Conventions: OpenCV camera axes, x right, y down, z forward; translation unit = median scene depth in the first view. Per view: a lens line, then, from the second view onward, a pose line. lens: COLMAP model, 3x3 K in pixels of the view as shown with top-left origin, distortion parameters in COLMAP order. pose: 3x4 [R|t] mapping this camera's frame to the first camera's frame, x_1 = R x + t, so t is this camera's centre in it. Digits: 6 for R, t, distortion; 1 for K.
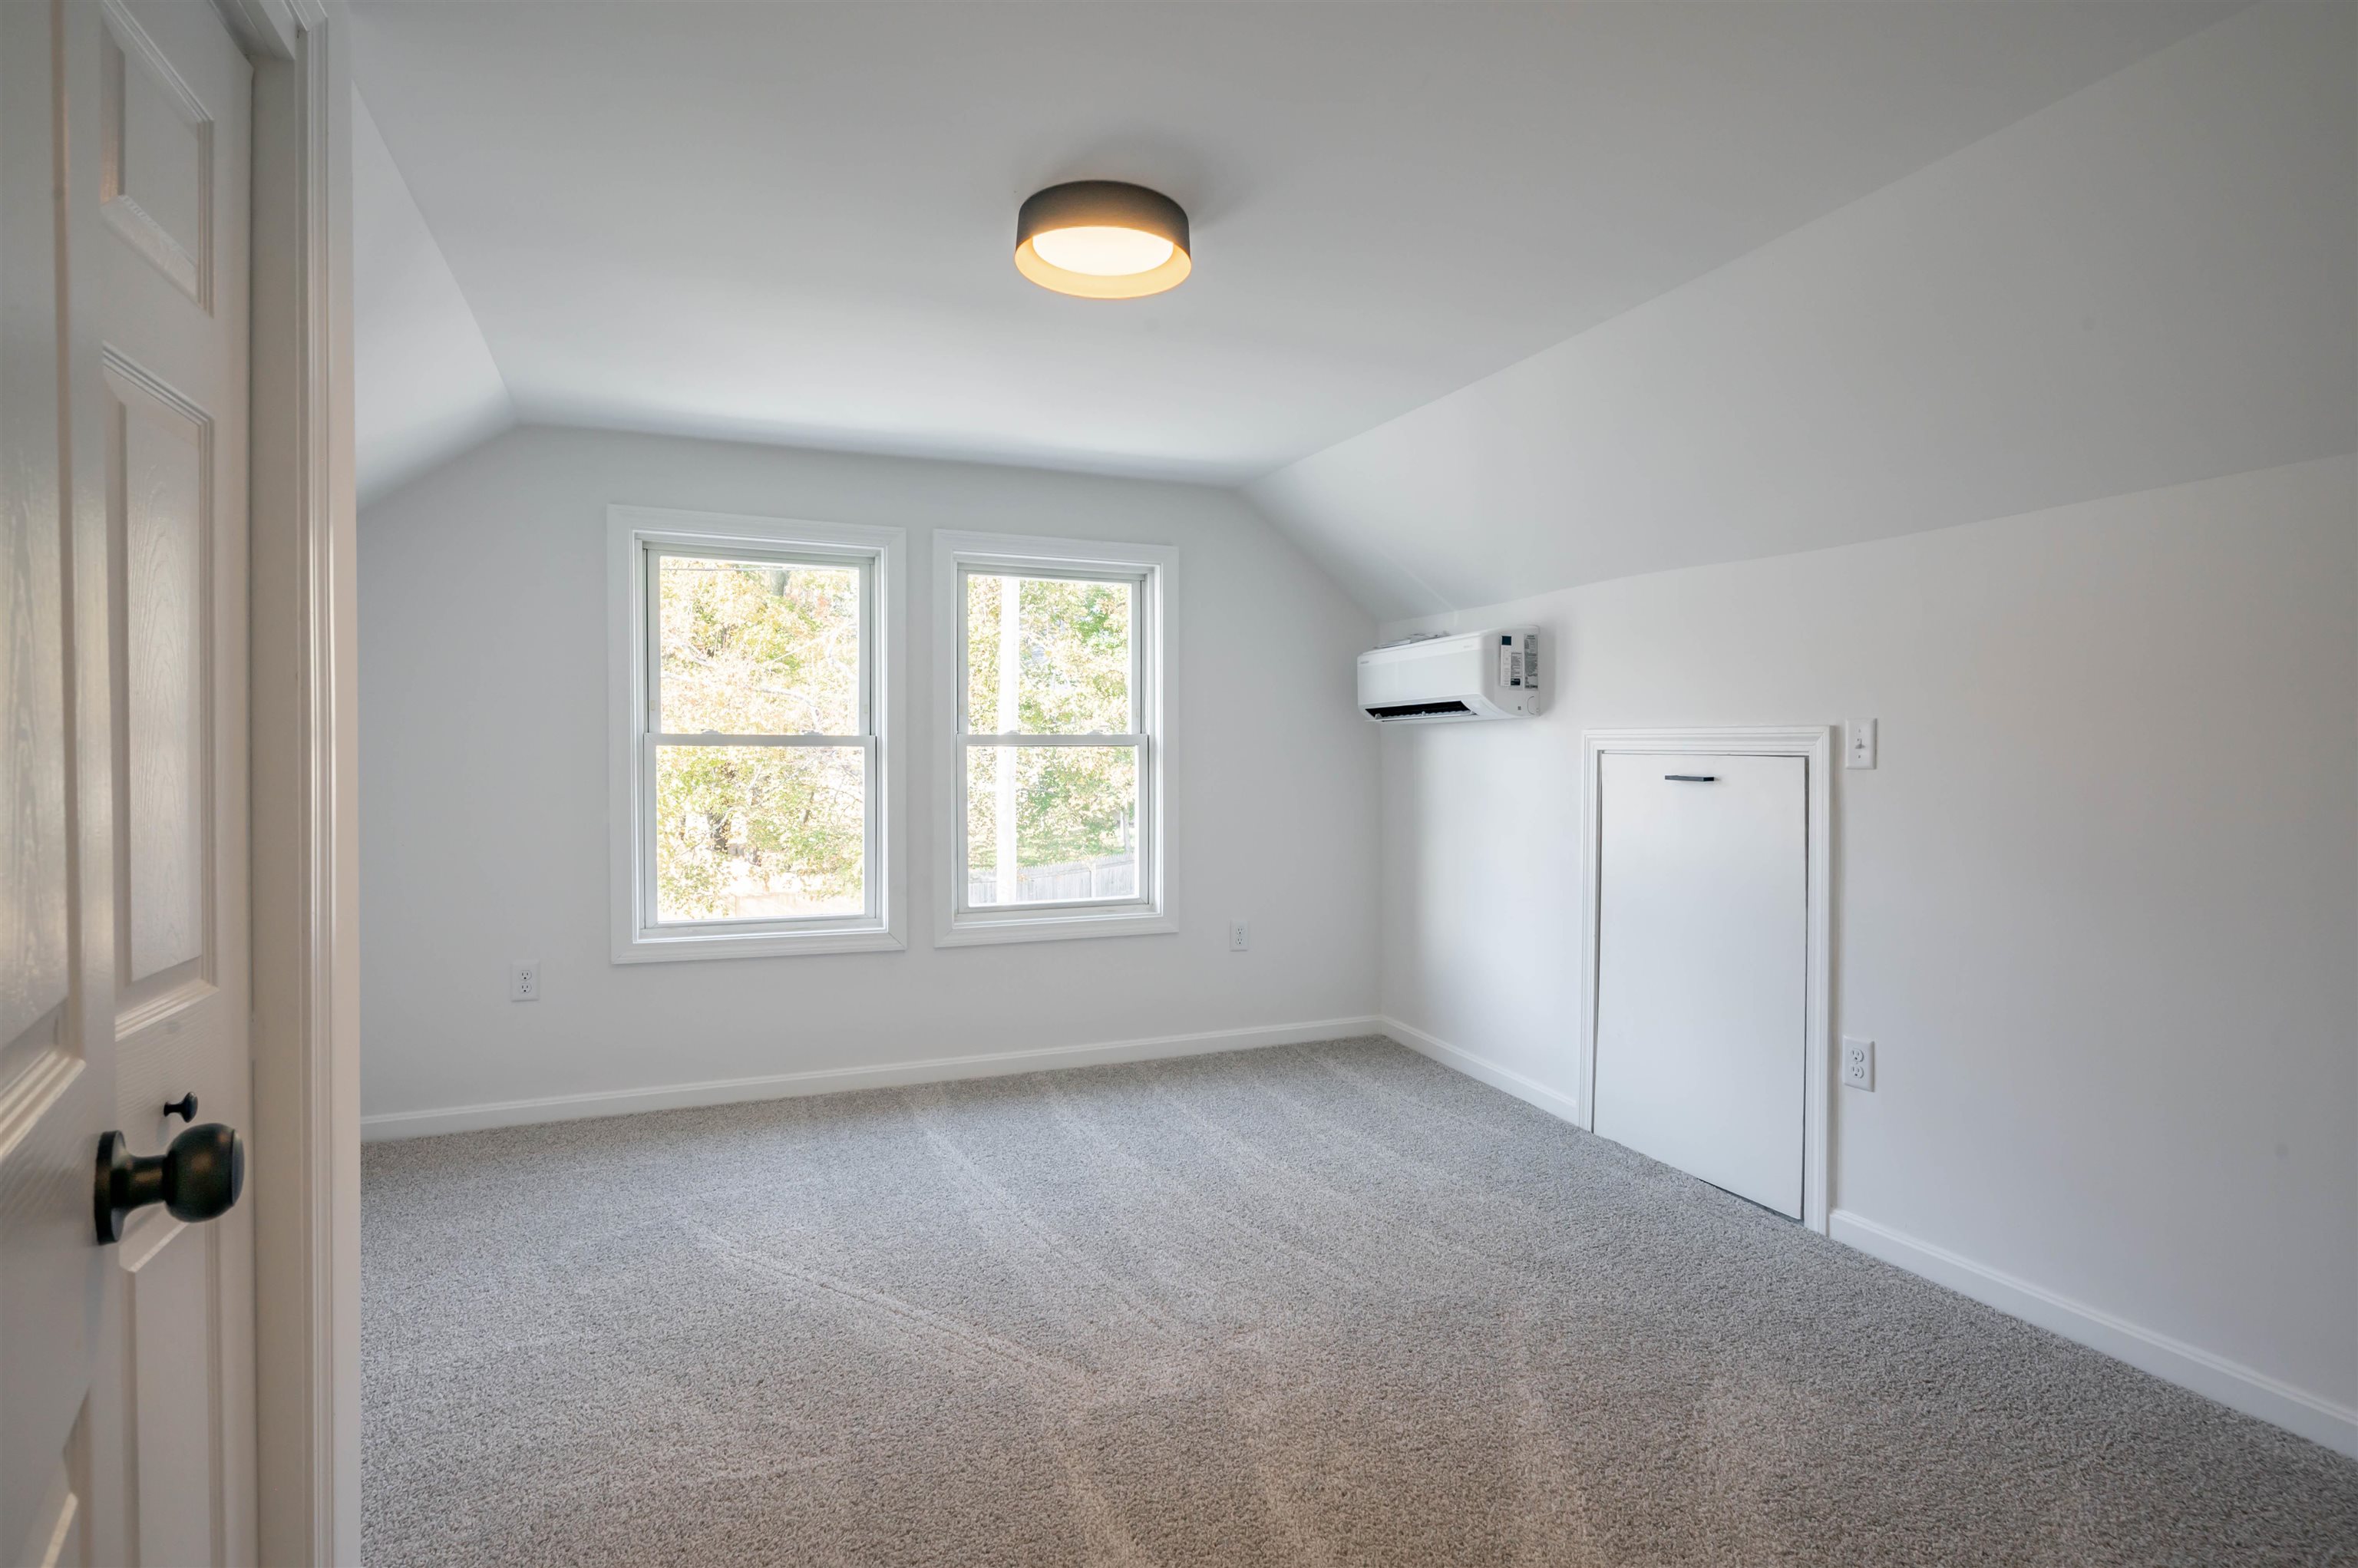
lens RADIAL K [[1146.3, 0, 1175.1], [0, 1146.3, 778.8], [0, 0, 1]] dist [0.003106, 0.000597]
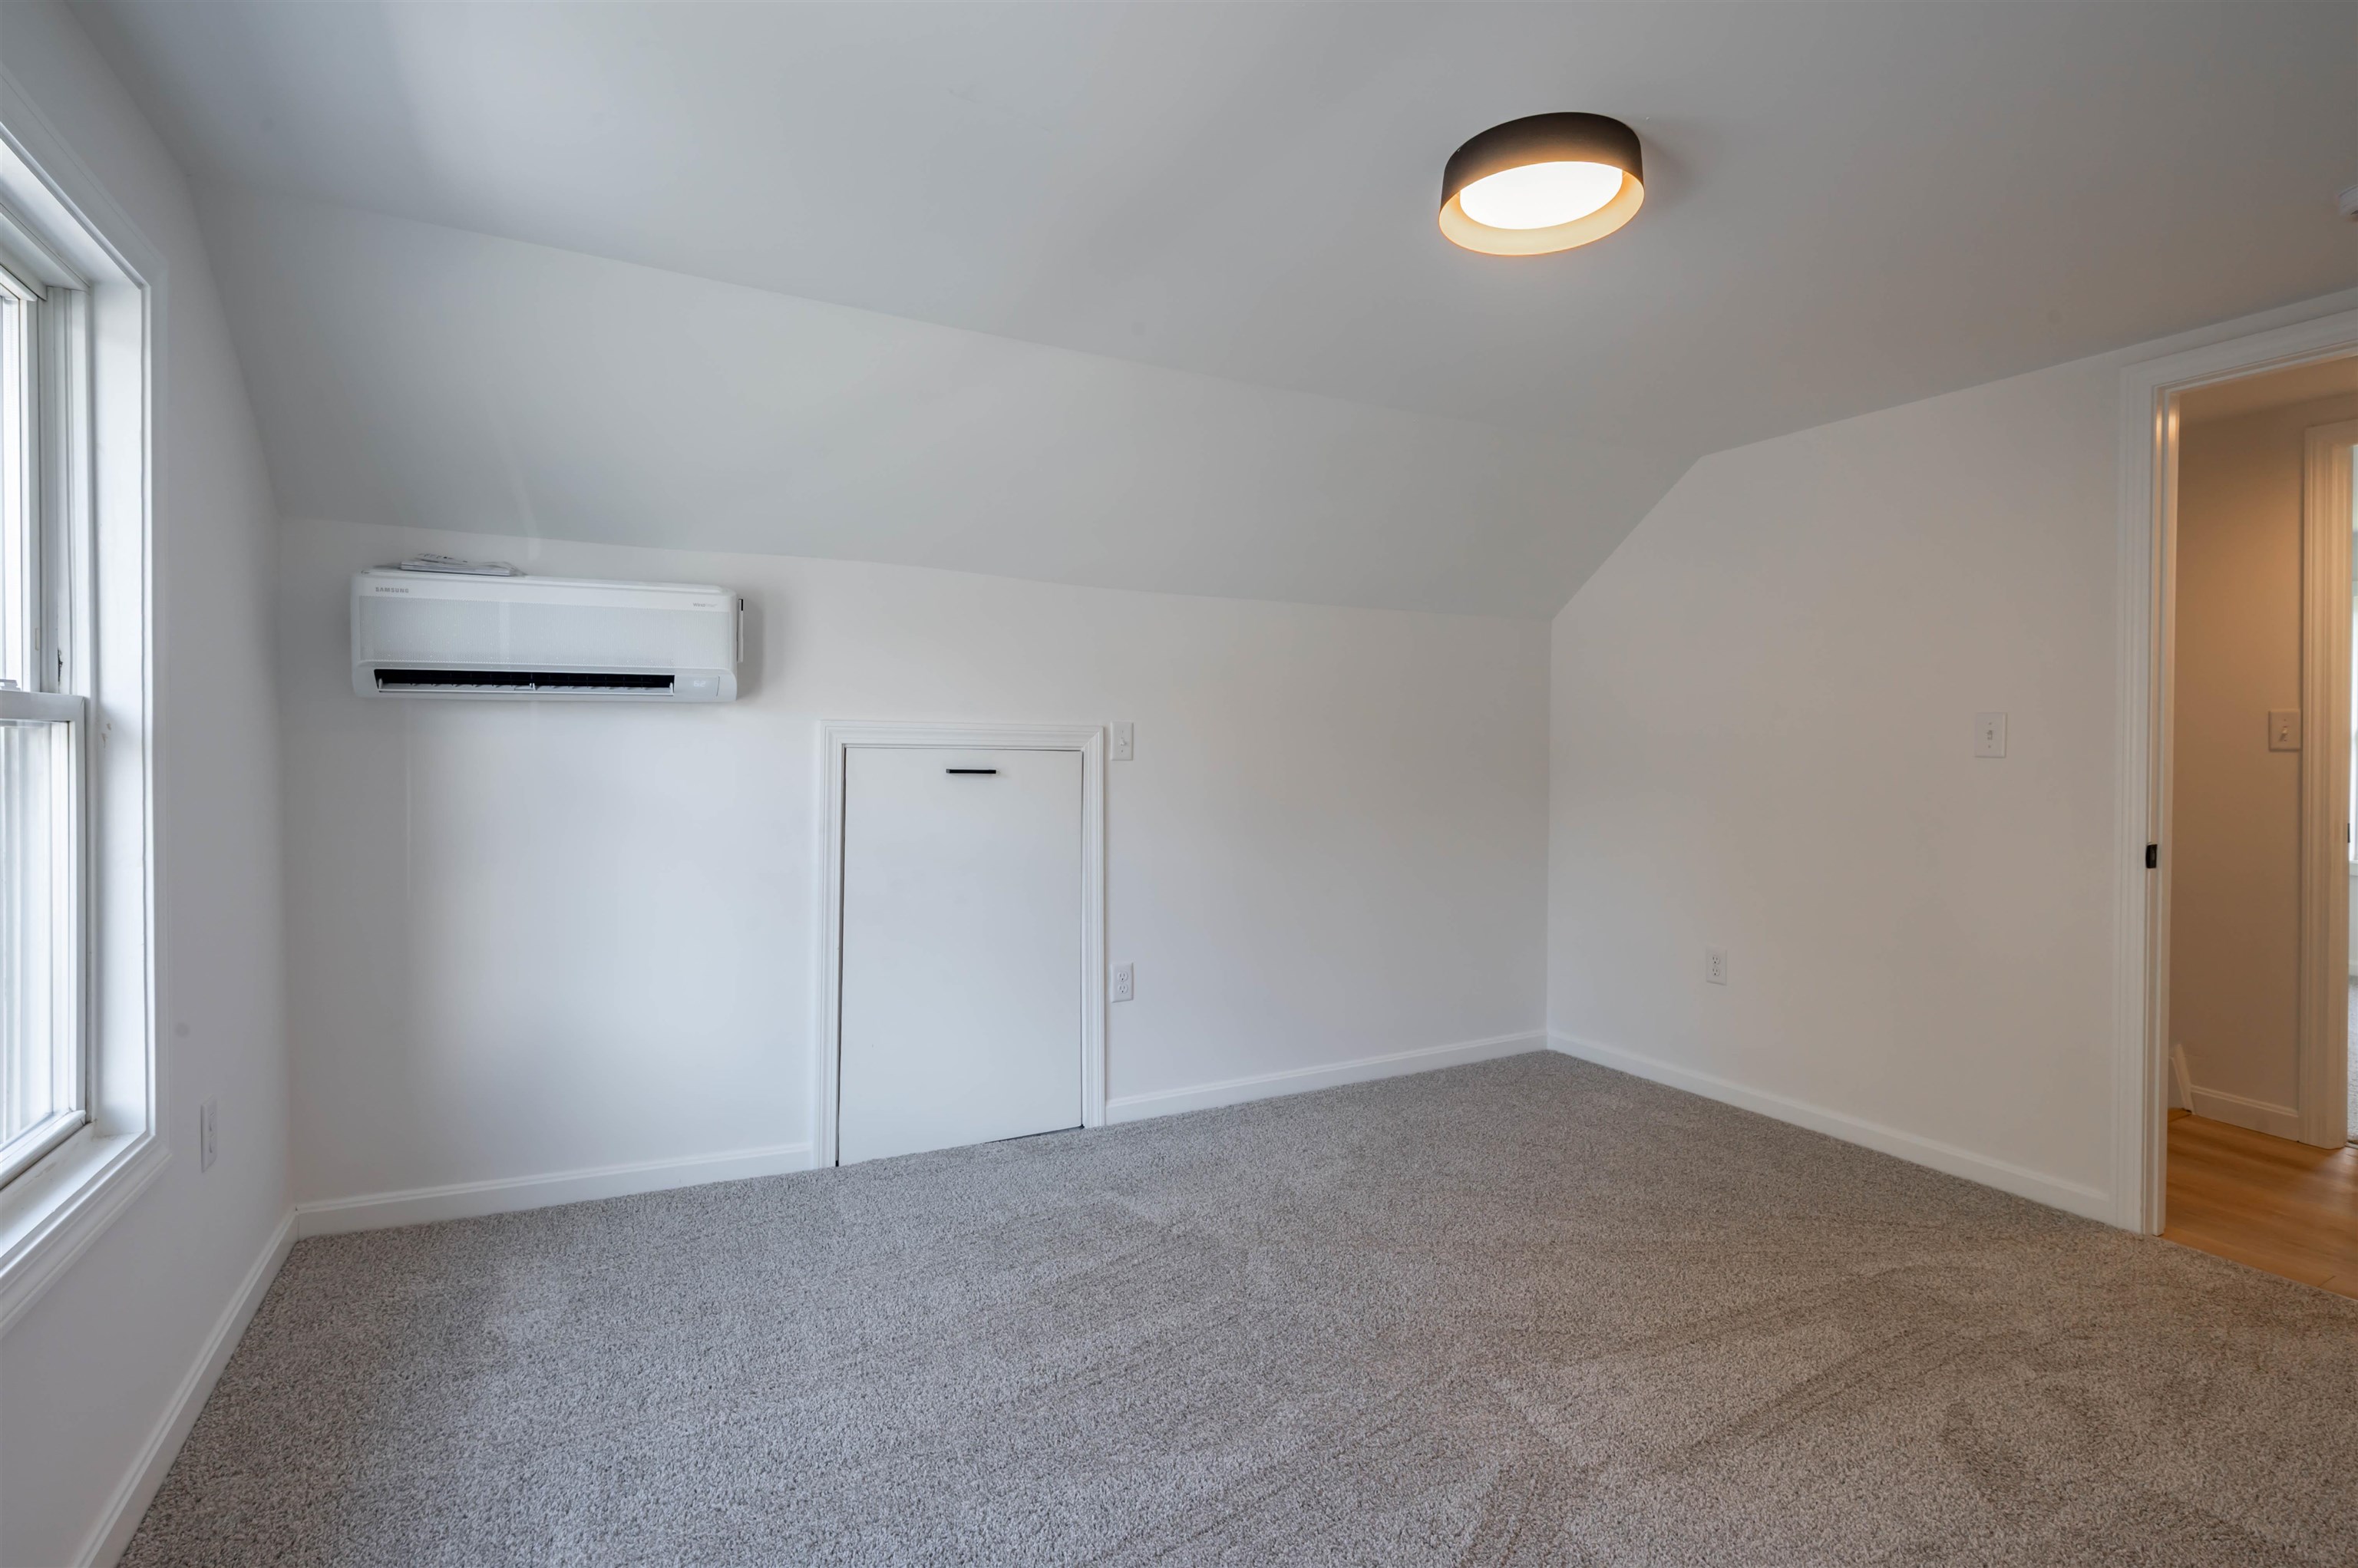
lens RADIAL K [[1146.3, 0, 1175.1], [0, 1146.3, 778.8], [0, 0, 1]] dist [0.003106, 0.000597]
pose [[-0.092605, -0.026875, 0.995340, -0.573672], [0.018236, 0.999422, 0.028682, -0.019086], [-0.995536, 0.020807, -0.092061, 0.840974]]
